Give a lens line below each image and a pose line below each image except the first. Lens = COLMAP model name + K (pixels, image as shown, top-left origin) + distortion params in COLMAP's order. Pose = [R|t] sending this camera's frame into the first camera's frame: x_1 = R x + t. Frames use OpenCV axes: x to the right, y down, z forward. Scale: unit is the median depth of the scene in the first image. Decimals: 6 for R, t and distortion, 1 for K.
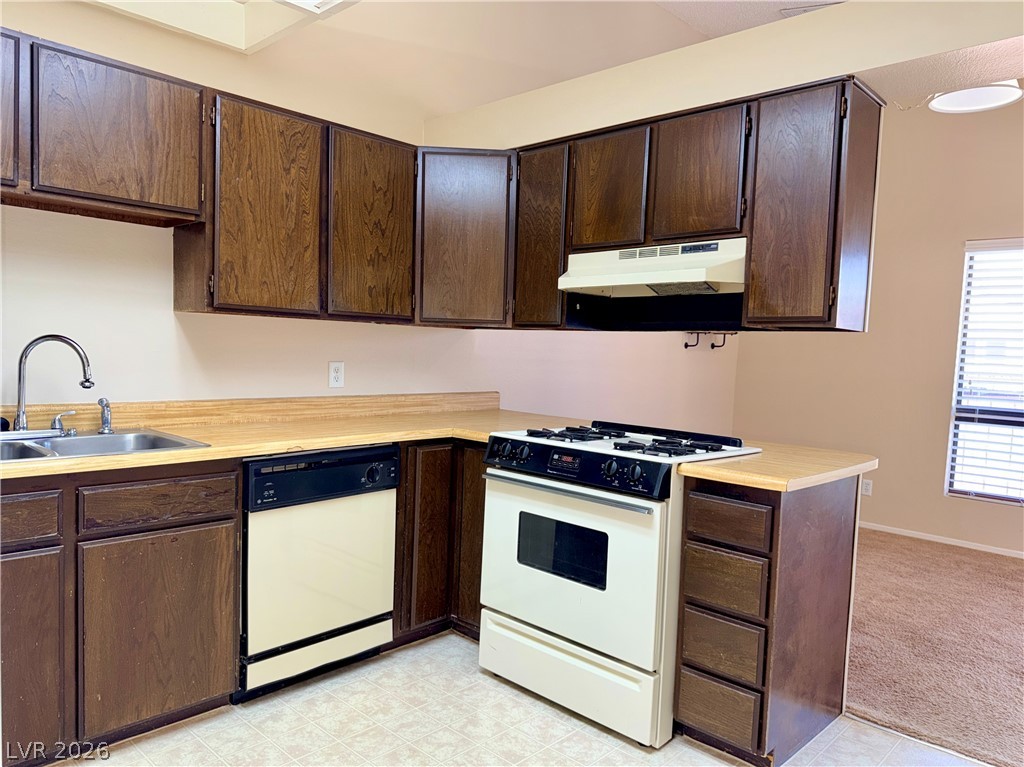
lens RADIAL K [[717.1, 0, 514.5], [0, 717.1, 389.7], [0, 0, 1]] dist [0.008950, -0.013208]
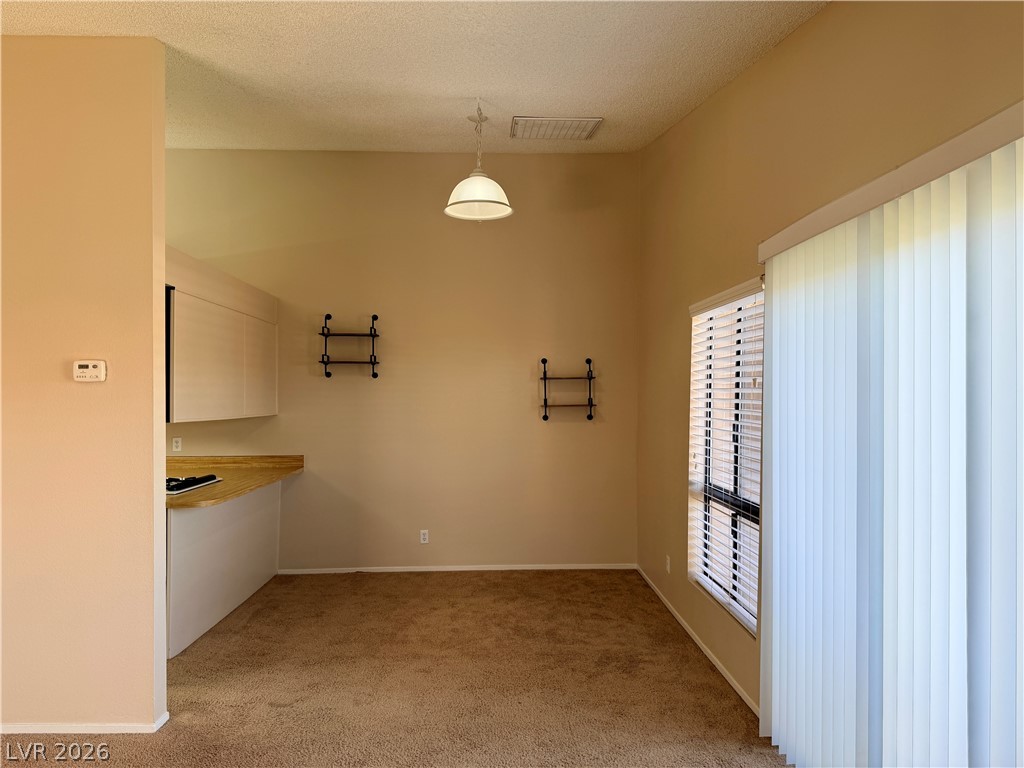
lens RADIAL K [[717.1, 0, 533.9], [0, 717.1, 395.2], [0, 0, 1]] dist [0.008950, -0.013208]
pose [[0.724729, -0.032740, -0.688255, 2.036499], [-0.014866, 0.997895, -0.063122, -0.053938], [0.688873, 0.055978, 0.722717, 0.361075]]
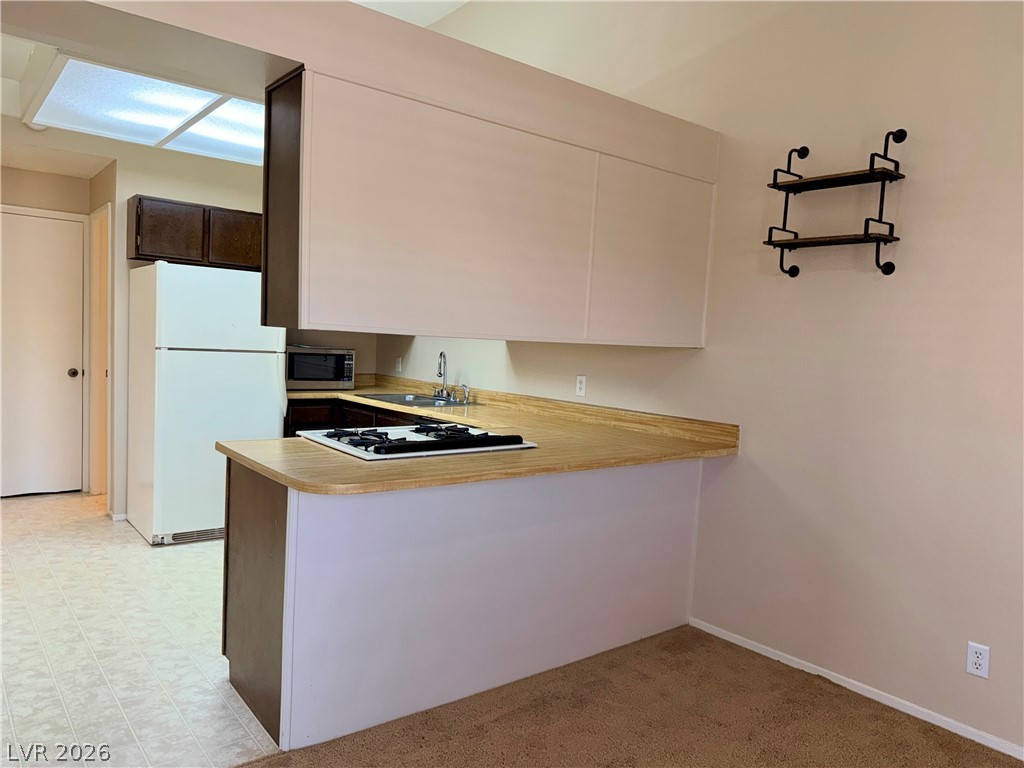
lens RADIAL K [[717.1, 0, 513.6], [0, 717.1, 393.0], [0, 0, 1]] dist [0.008950, -0.013208]
pose [[-0.132236, 0.033081, -0.990666, 1.203306], [-0.112342, 0.992503, 0.048137, -0.066648], [0.984831, 0.117659, -0.127528, 1.270403]]
